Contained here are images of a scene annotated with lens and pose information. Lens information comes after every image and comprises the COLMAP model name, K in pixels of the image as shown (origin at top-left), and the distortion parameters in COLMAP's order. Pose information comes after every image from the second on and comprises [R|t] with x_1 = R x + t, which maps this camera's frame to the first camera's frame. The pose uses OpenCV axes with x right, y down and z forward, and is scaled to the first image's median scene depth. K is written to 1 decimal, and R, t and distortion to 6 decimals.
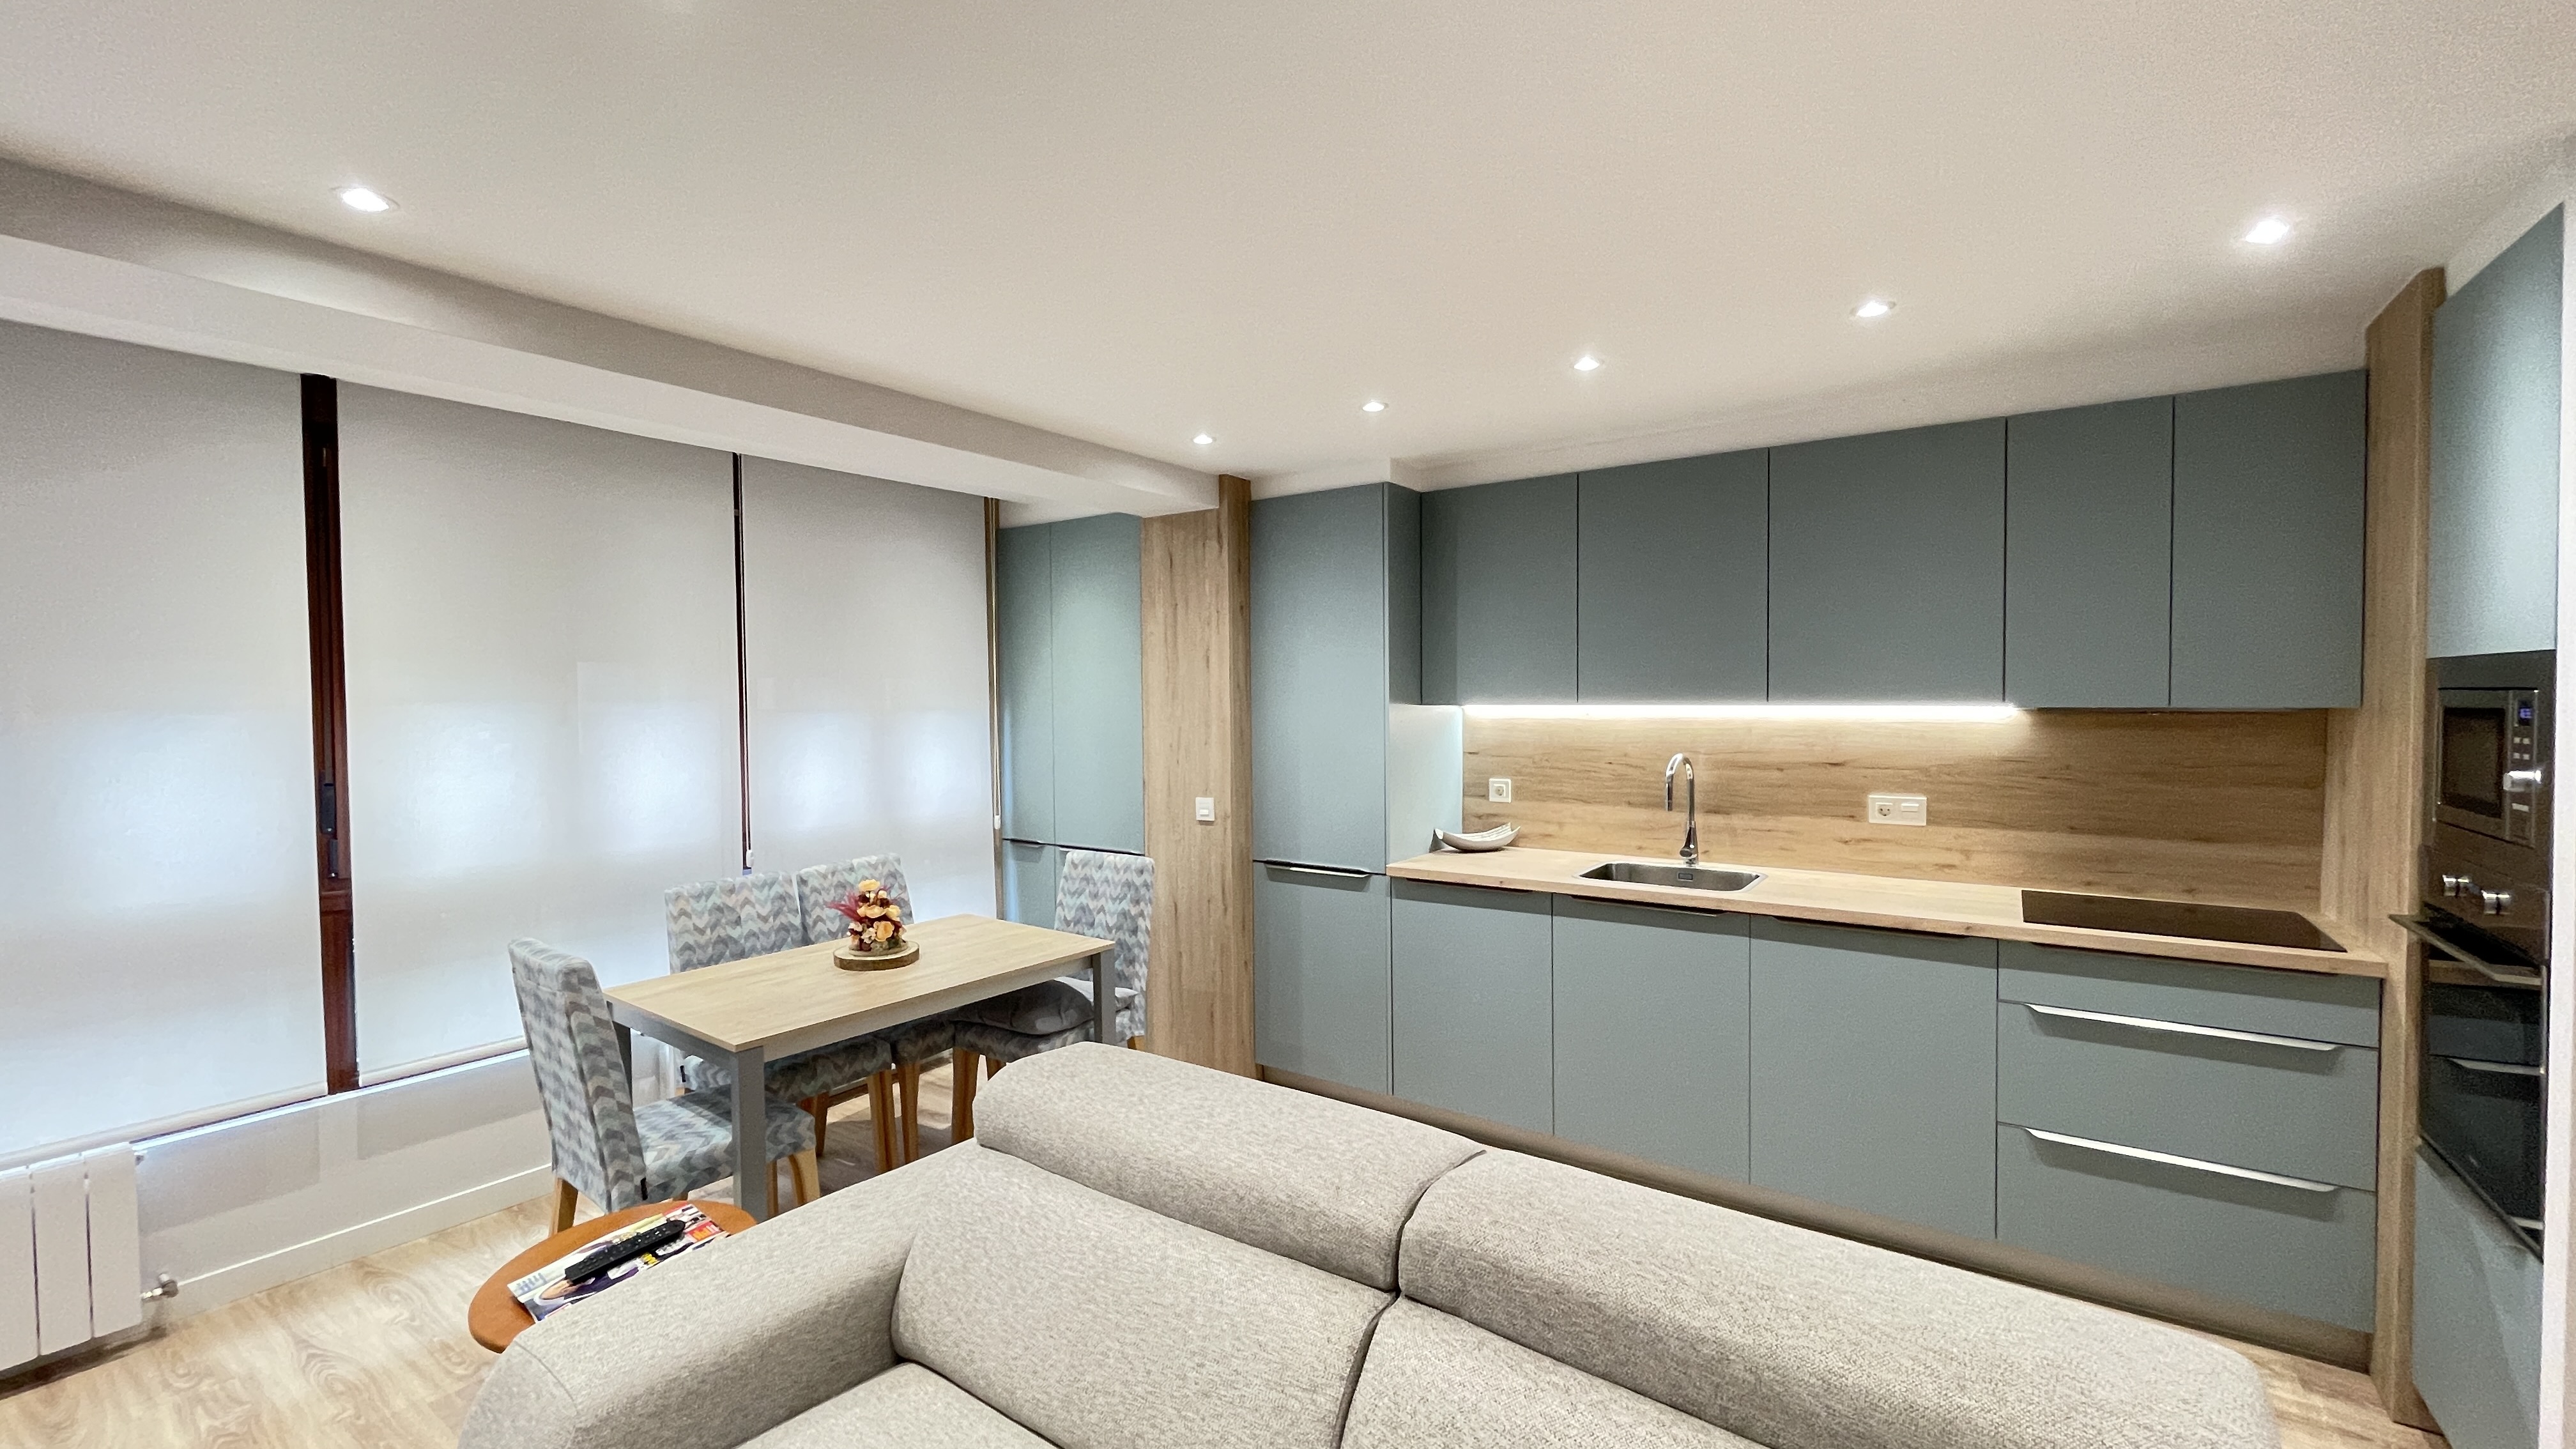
lens RADIAL K [[1036.3, 0, 1288.7], [0, 1036.3, 723.2], [0, 0, 1]] dist [-0.004453, 0.000786]
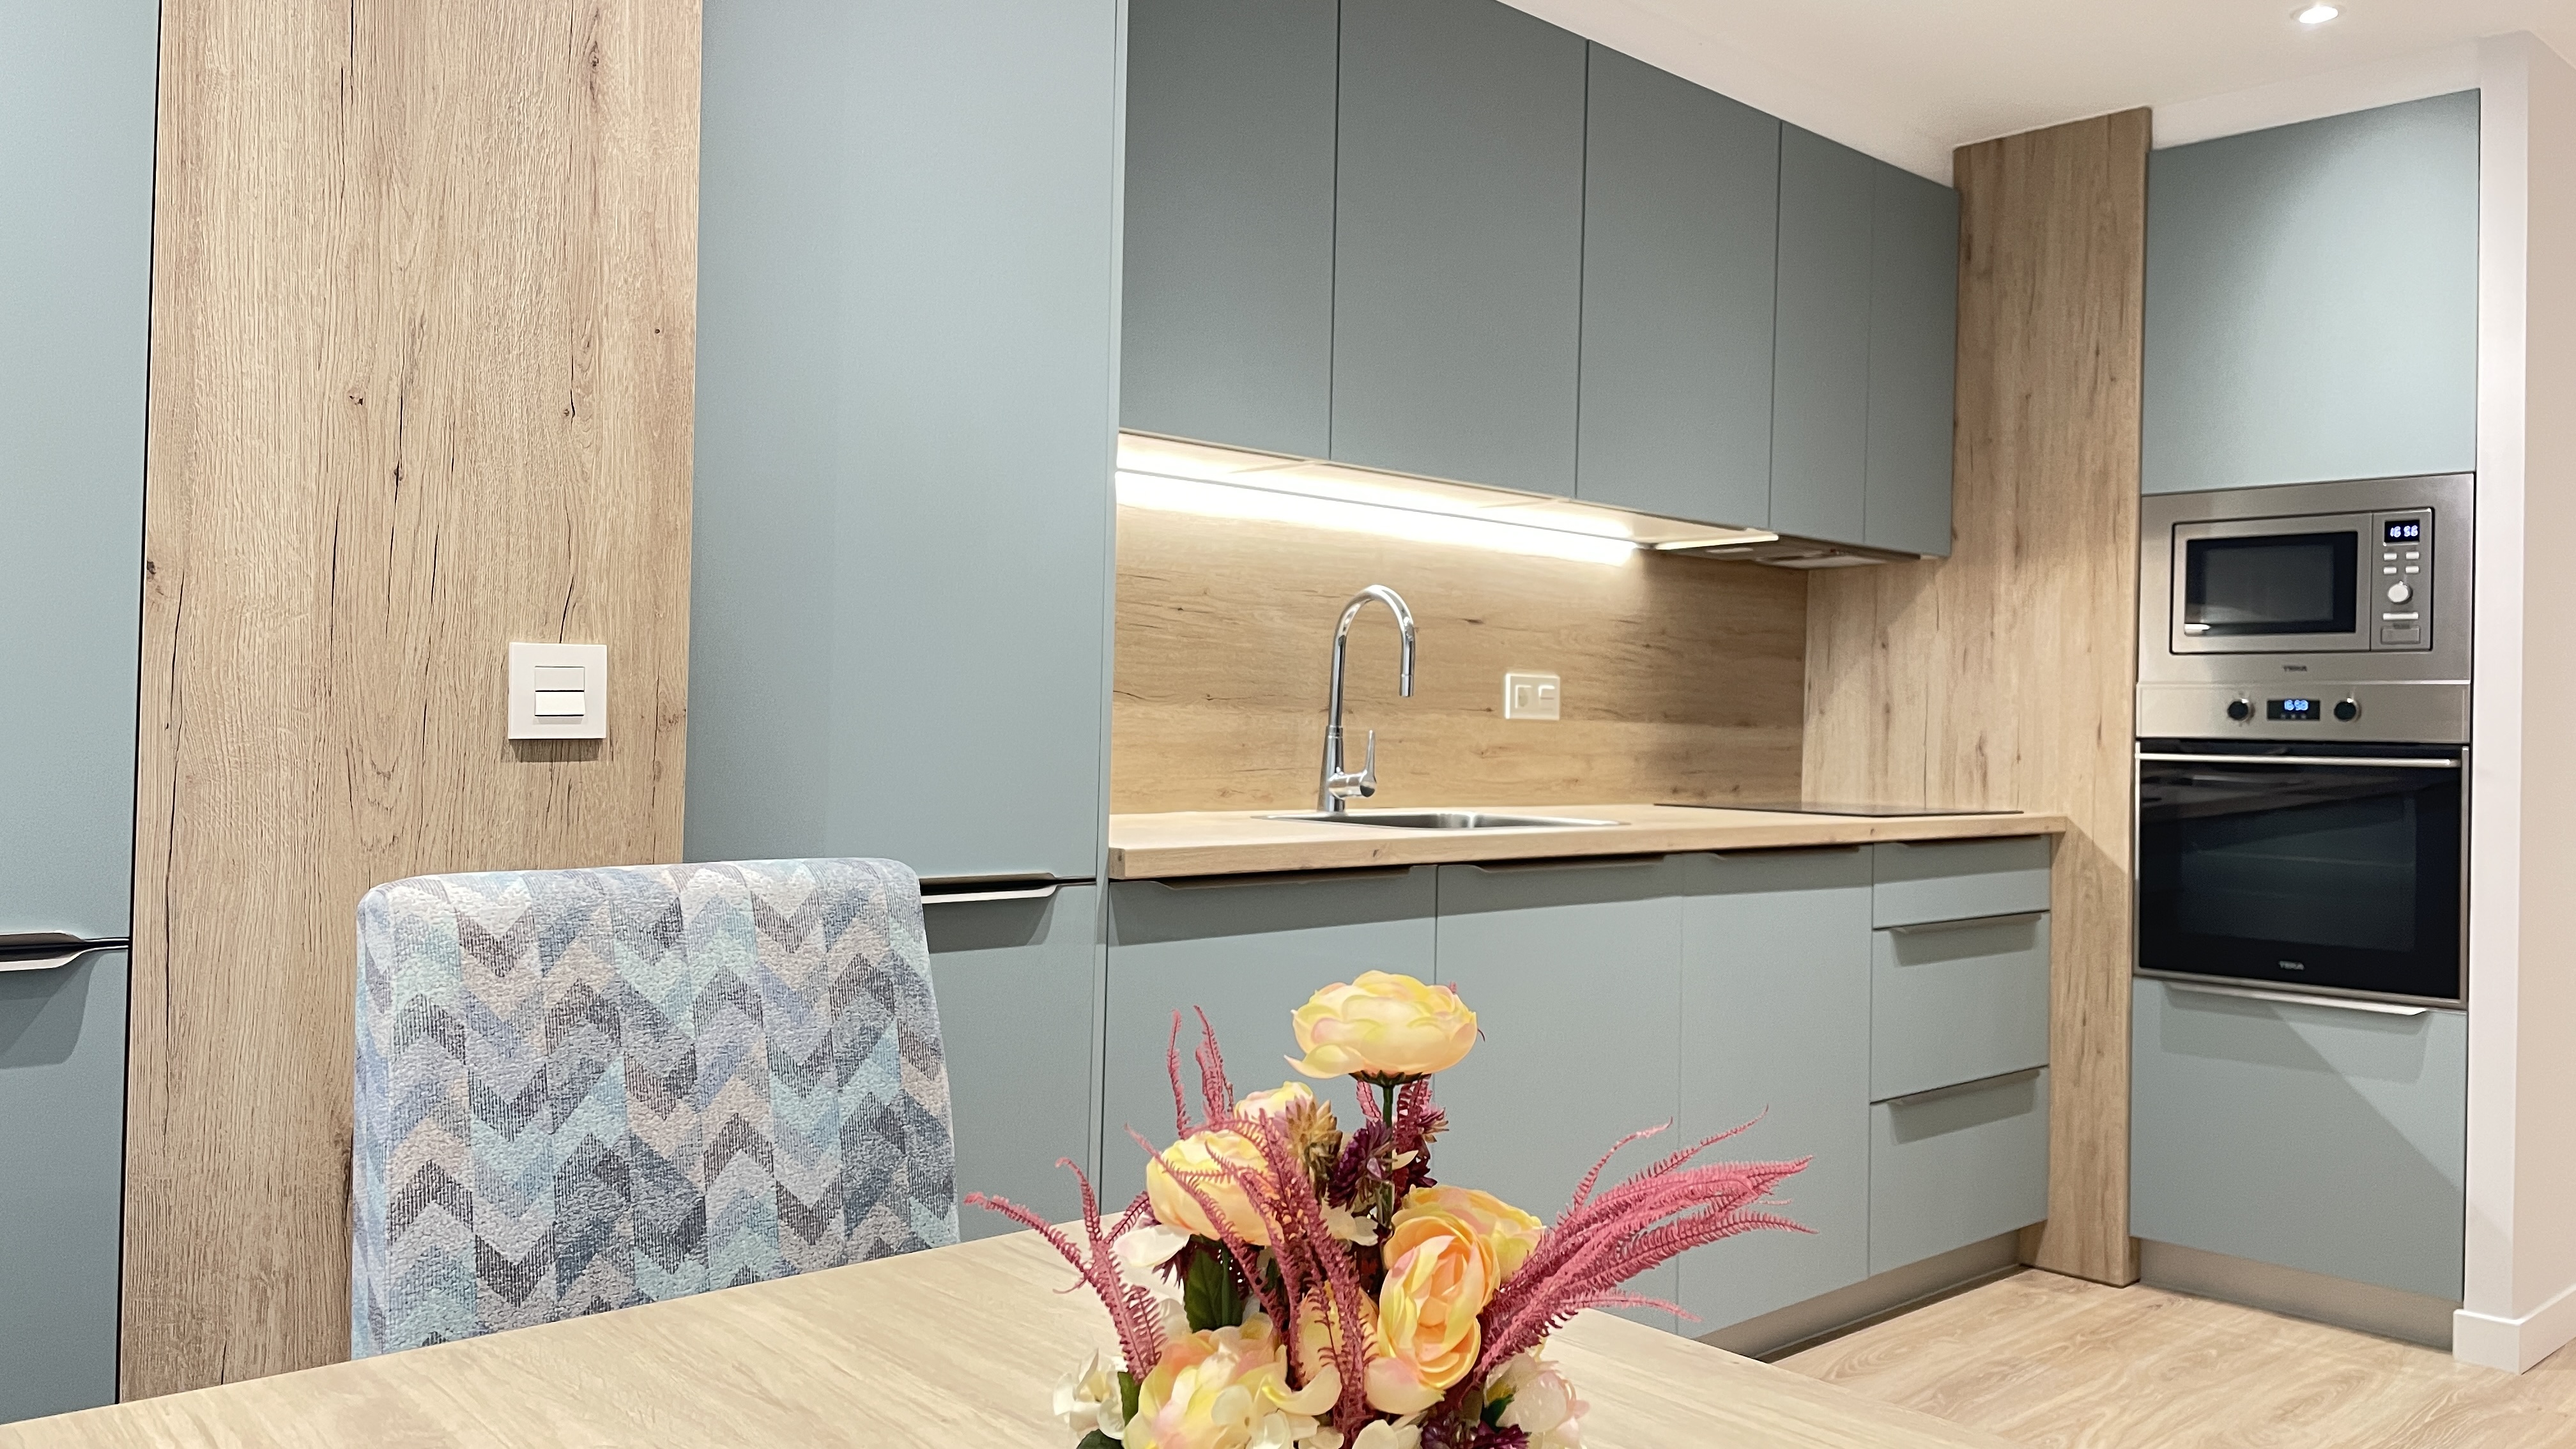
lens RADIAL K [[1934.3, 0, 1285.7], [0, 1934.3, 715.5], [0, 0, 1]] dist [0.070113, -0.065715]
pose [[0.195221, 0.021241, 0.980529, -0.565956], [0.005190, 0.999729, -0.022690, 0.117171], [-0.980746, 0.009518, 0.195058, 0.890769]]
